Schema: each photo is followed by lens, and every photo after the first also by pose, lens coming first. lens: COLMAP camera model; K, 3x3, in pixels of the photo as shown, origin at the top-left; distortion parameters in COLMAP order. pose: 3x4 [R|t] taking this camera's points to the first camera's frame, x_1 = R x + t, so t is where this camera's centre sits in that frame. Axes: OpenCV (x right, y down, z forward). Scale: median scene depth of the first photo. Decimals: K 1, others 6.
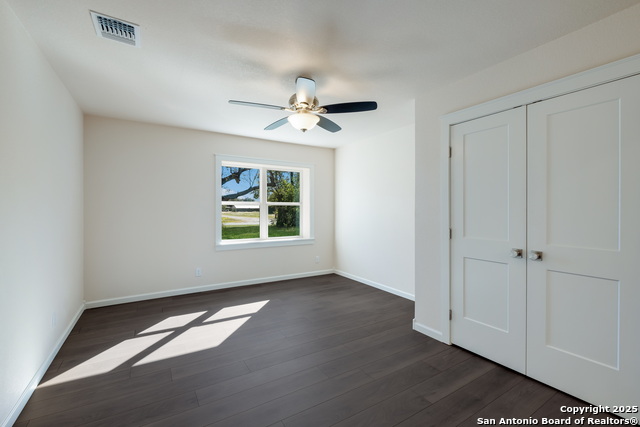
lens RADIAL K [[277.9, 0, 318.5], [0, 277.9, 210.8], [0, 0, 1]] dist [0.002314, 0.000187]
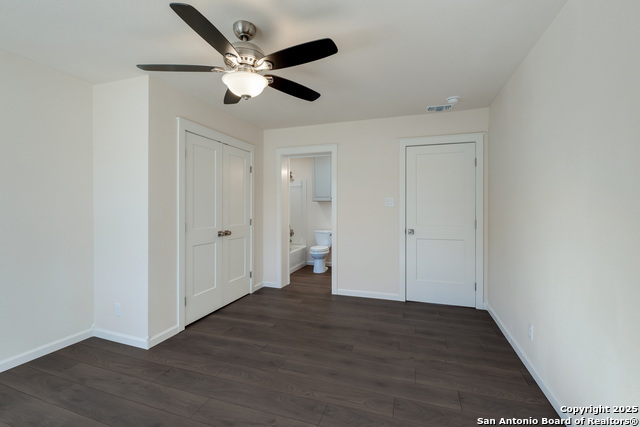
lens RADIAL K [[277.9, 0, 315.5], [0, 277.9, 210.0], [0, 0, 1]] dist [0.002314, 0.000187]
pose [[-0.641711, 0.004719, 0.766932, -0.557323], [0.005564, 0.999983, -0.001497, 0.013676], [-0.766926, 0.003306, -0.641727, 1.035005]]
